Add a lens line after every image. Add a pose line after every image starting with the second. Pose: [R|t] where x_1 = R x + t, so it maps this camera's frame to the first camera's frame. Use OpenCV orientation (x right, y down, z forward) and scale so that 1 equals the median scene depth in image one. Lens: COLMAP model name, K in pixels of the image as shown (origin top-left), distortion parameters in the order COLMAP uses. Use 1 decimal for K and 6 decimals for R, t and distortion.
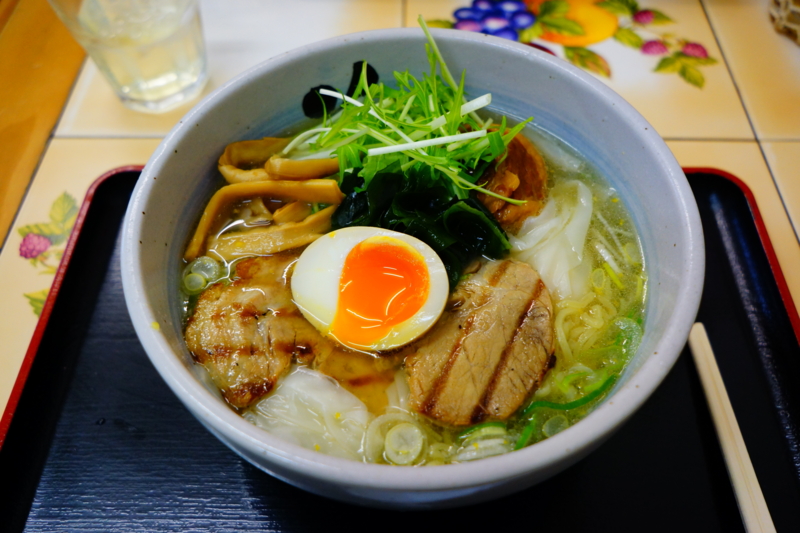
lens RADIAL K [[685.6, 0, 400.0], [0, 685.6, 266.5], [0, 0, 1]] dist [-0.025073, 0.004932]
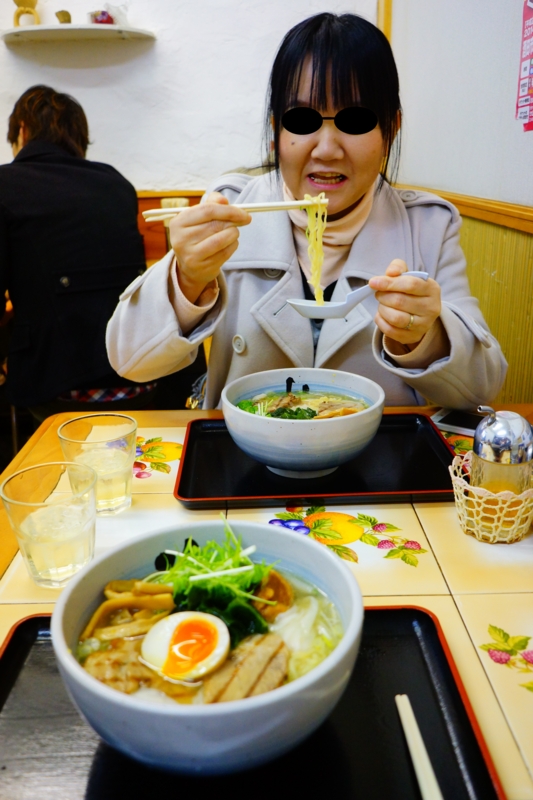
lens RADIAL K [[614.8, 0, 266.5], [0, 614.8, 400.0], [0, 0, 1]] dist [-0.025025, -0.000781]
pose [[0.999159, -0.013880, 0.038578, 0.100539], [0.033636, 0.815511, -0.577763, 0.389249], [-0.023441, 0.578575, 0.815292, -0.599460]]
